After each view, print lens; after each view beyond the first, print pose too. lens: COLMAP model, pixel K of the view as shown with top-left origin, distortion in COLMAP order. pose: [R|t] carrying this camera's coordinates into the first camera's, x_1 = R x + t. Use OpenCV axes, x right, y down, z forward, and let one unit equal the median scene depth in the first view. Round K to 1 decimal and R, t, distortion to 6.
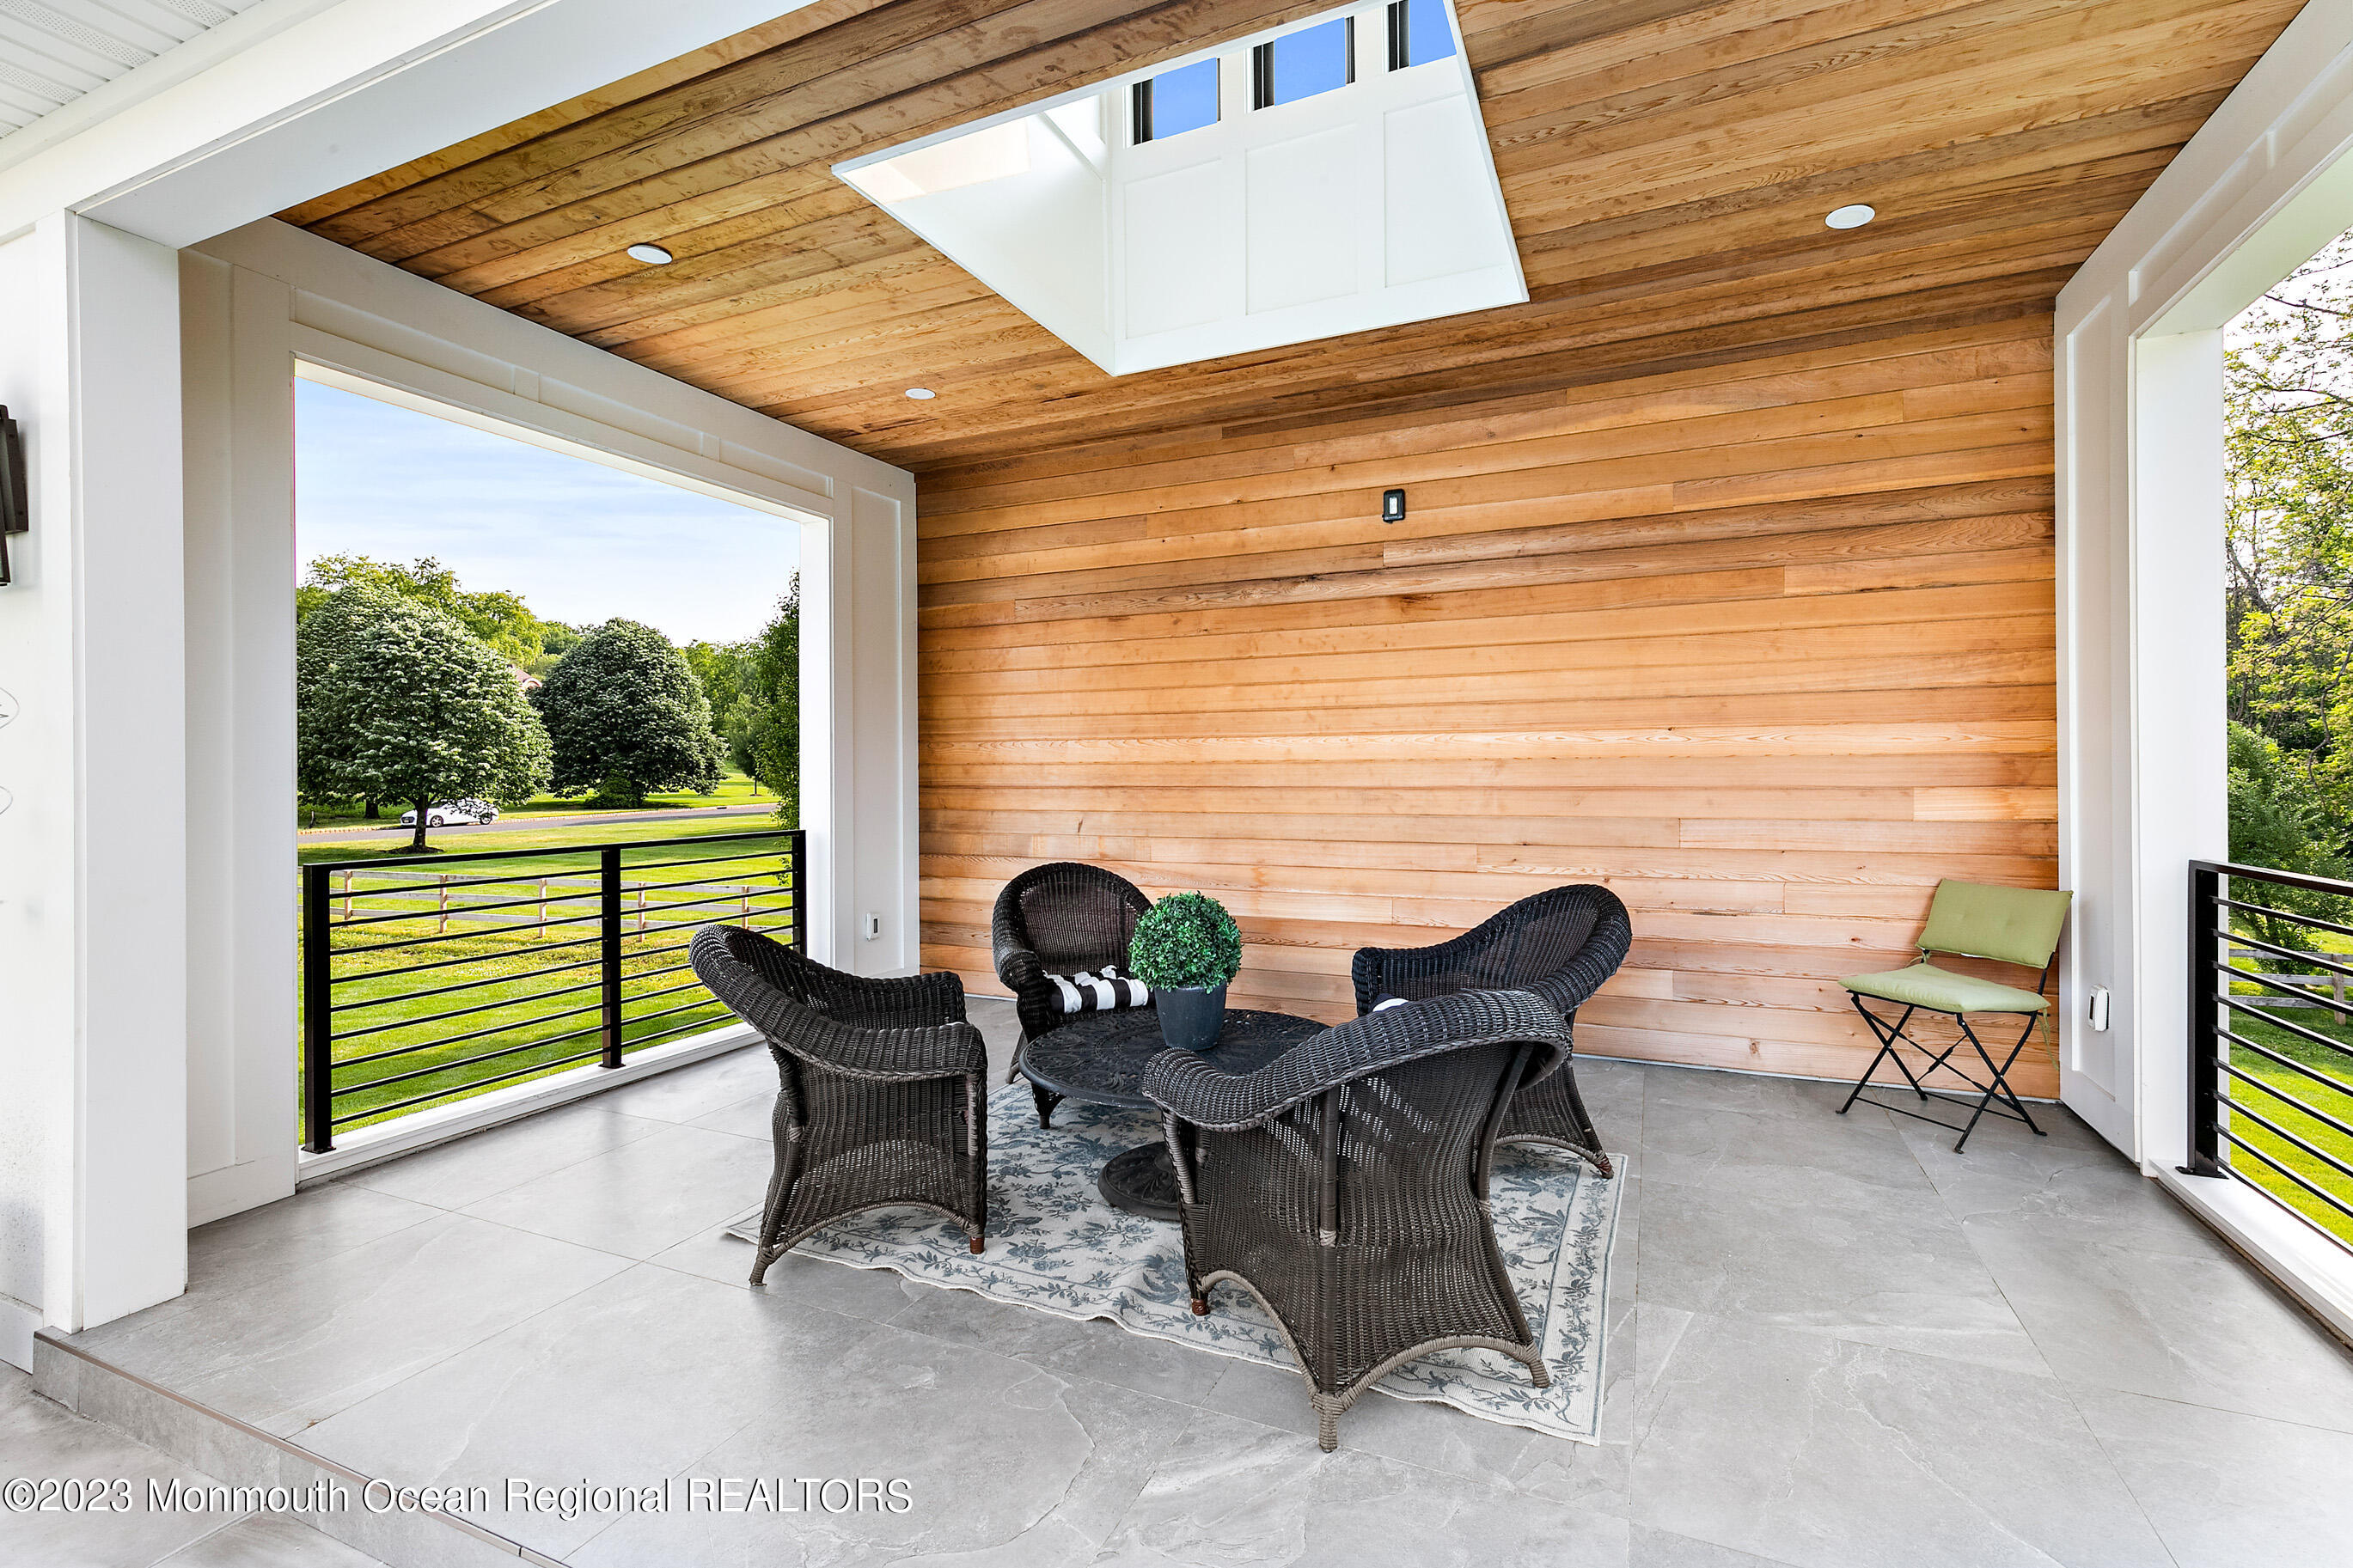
lens RADIAL K [[1075.3, 0, 1179.1], [0, 1075.3, 778.7], [0, 0, 1]] dist [-0.000671, -0.000005]
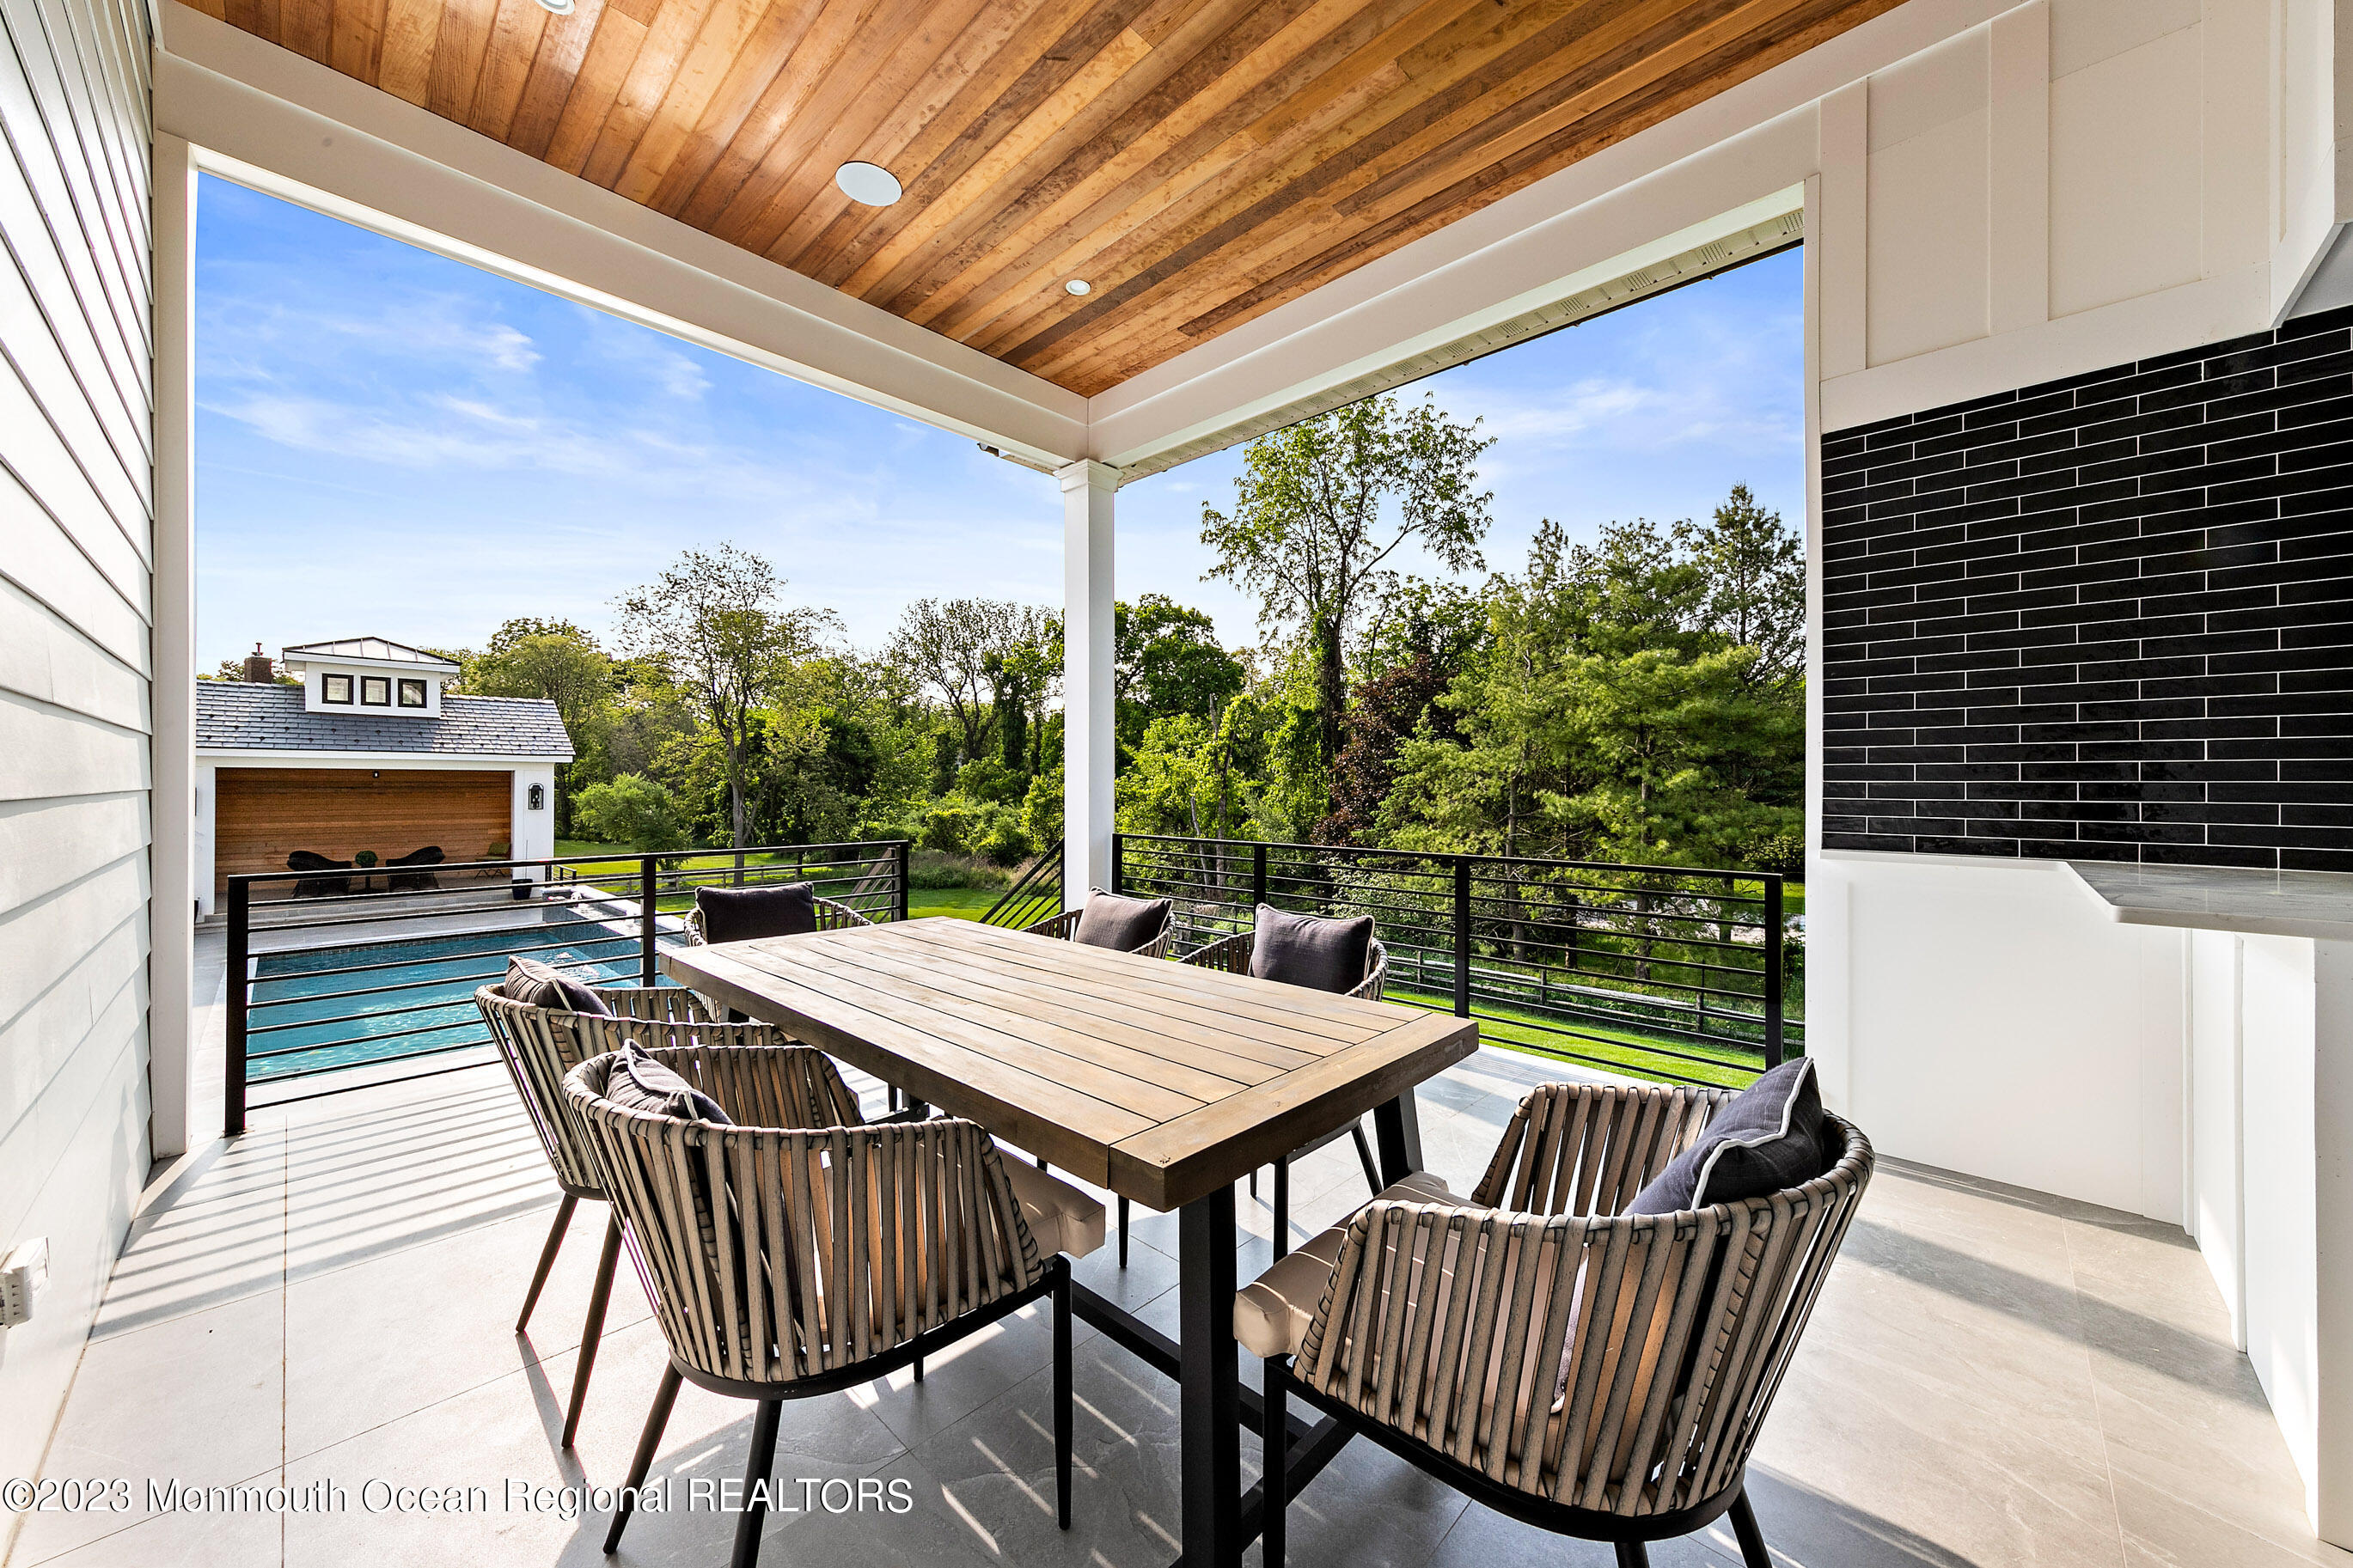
lens RADIAL K [[860.0, 0, 1181.4], [0, 860.0, 785.8], [0, 0, 1]] dist [0.001571, 0.000120]
pose [[0.341758, 0.003110, 0.939783, -2.193981], [-0.001106, 0.999995, -0.002907, -0.191208], [-0.939787, -0.000045, 0.341760, -3.728073]]
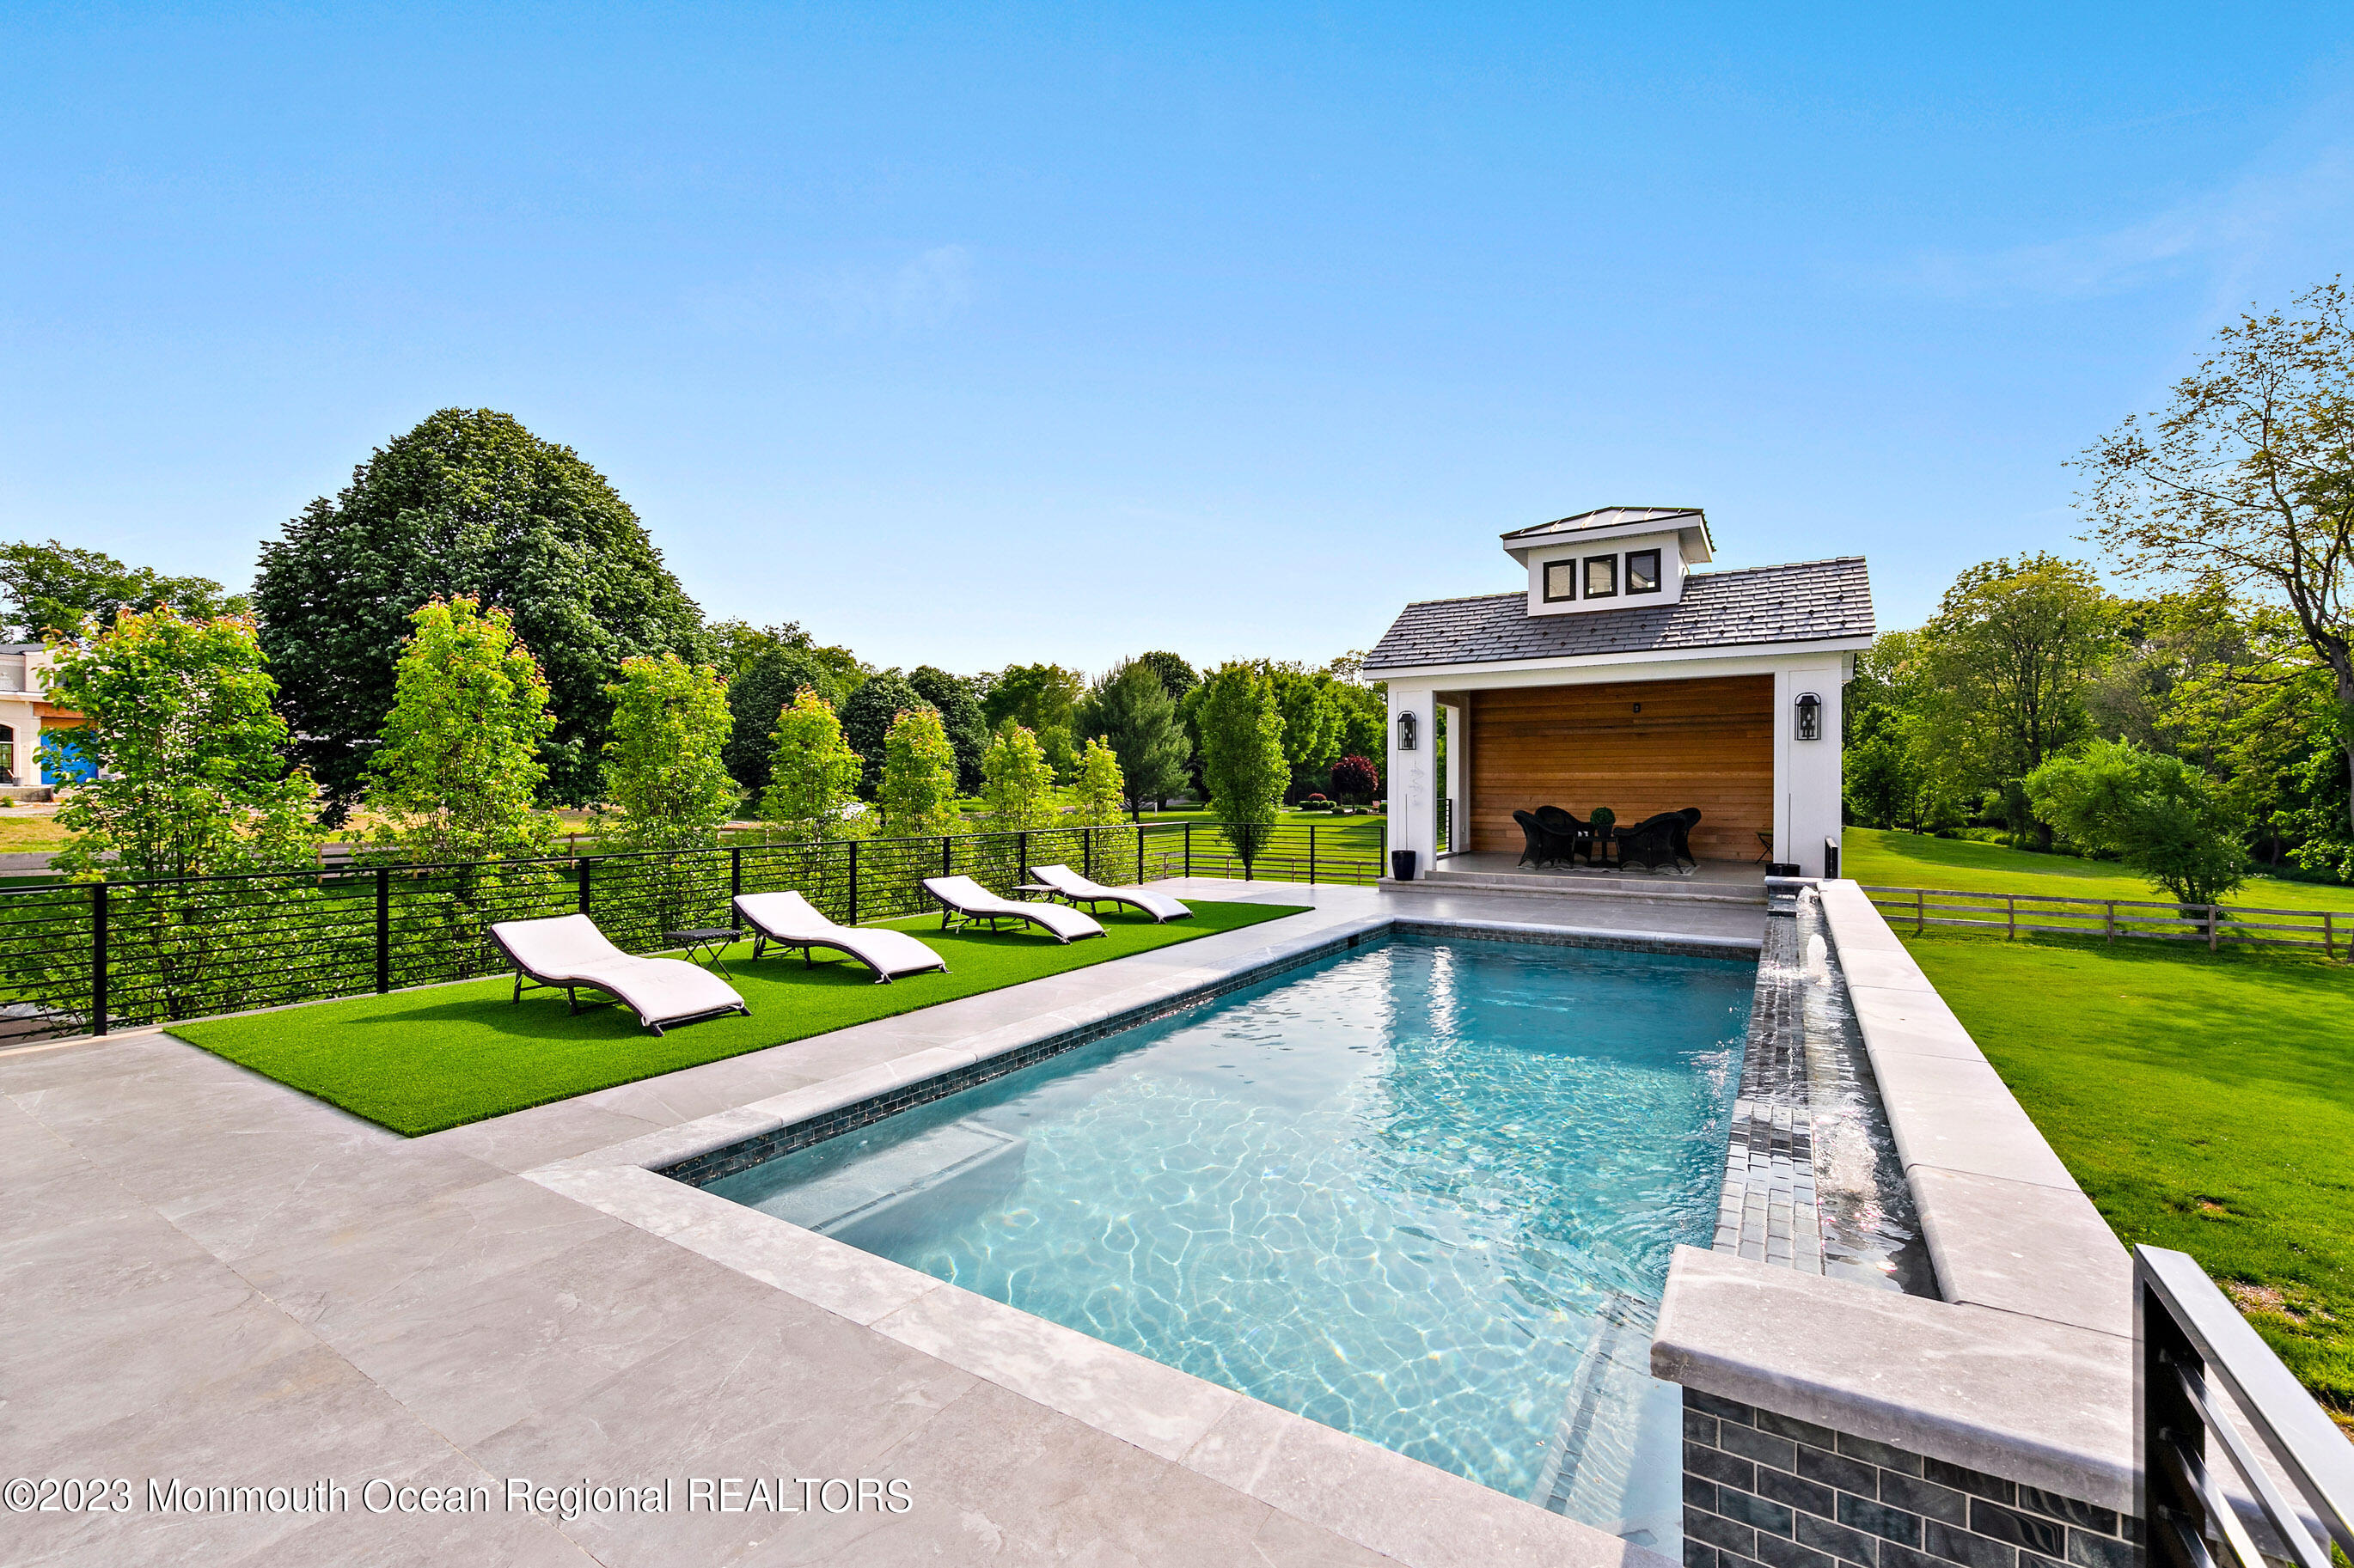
lens RADIAL K [[972.6, 0, 1170.5], [0, 972.6, 791.5], [0, 0, 1]] dist [0.002944, 0.000095]
pose [[0.988964, 0.007640, -0.147956, -0.836677], [-0.007712, 0.999970, 0.000091, 0.034522], [0.147952, 0.001051, 0.988994, -2.388496]]
